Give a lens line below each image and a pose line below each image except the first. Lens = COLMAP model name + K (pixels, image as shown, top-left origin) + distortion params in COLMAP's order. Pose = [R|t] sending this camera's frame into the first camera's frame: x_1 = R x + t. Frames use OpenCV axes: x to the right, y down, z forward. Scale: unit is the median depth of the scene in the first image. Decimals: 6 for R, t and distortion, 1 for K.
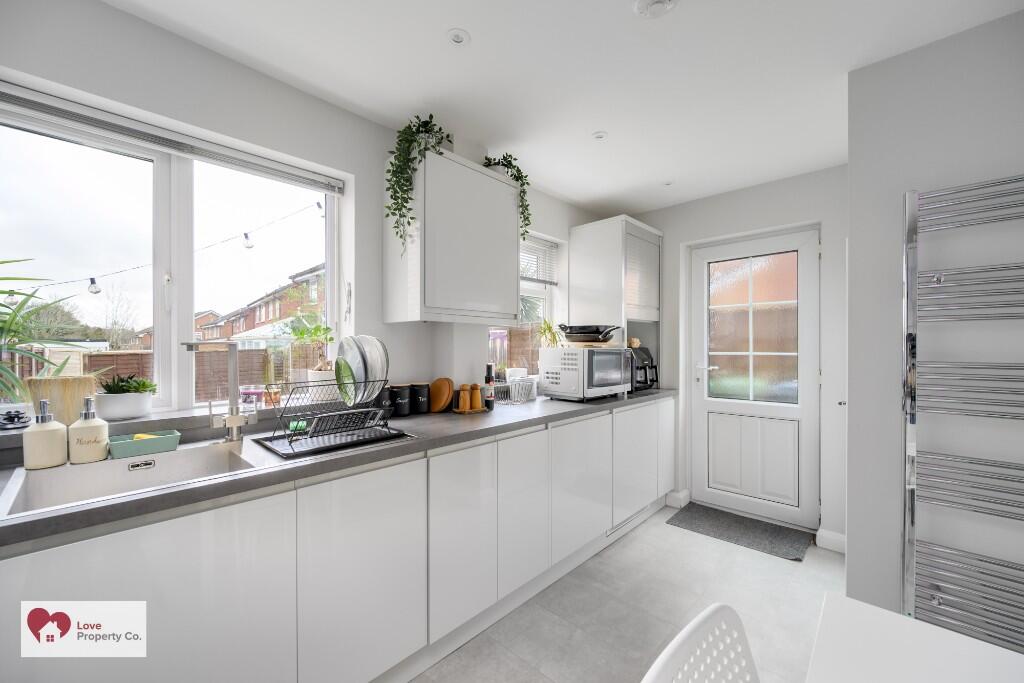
lens RADIAL K [[401.9, 0, 512.8], [0, 401.9, 347.1], [0, 0, 1]] dist [-0.000166, -0.000204]
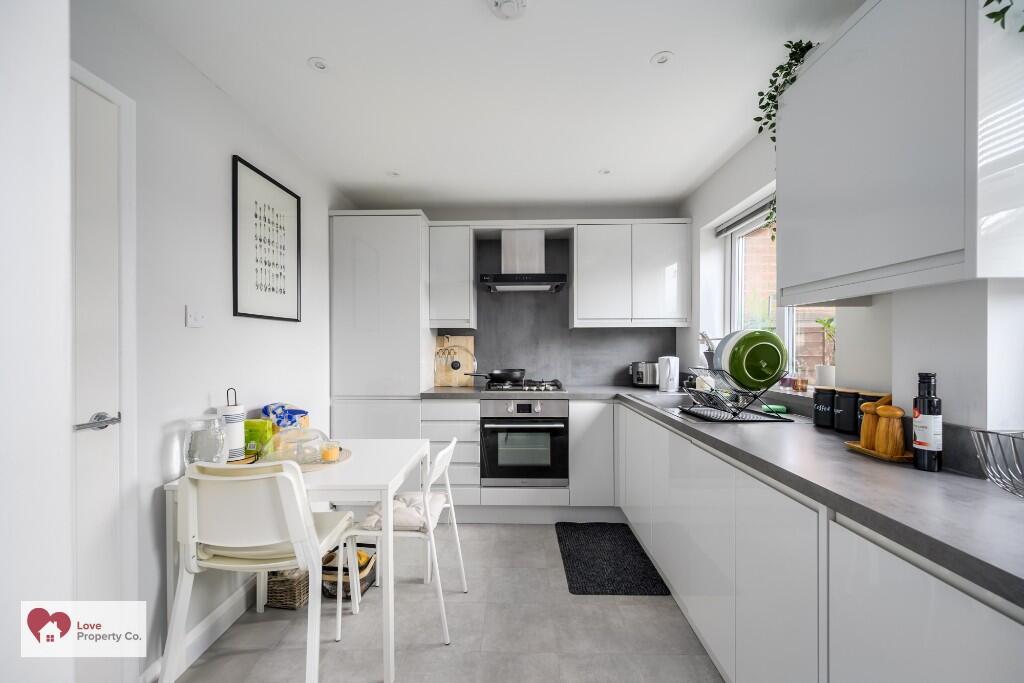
lens RADIAL K [[401.9, 0, 512.8], [0, 401.9, 347.1], [0, 0, 1]] dist [-0.000166, -0.000204]
pose [[-0.740798, 0.000648, -0.671728, 0.643539], [-0.000300, 0.999999, 0.001297, 0.013774], [0.671728, 0.001162, -0.740797, 1.089153]]
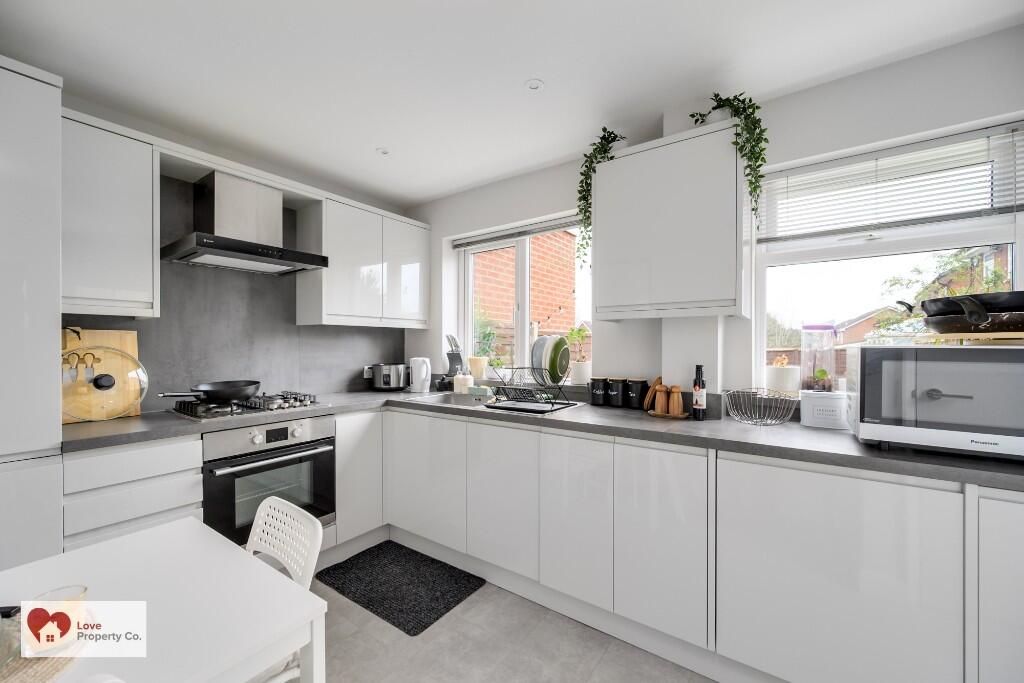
lens RADIAL K [[401.9, 0, 512.8], [0, 401.9, 347.1], [0, 0, 1]] dist [-0.000166, -0.000204]
pose [[0.135868, 0.002058, -0.990725, 0.742400], [-0.003059, 0.999994, 0.001658, 0.006868], [0.990722, 0.002805, 0.135873, 0.548500]]
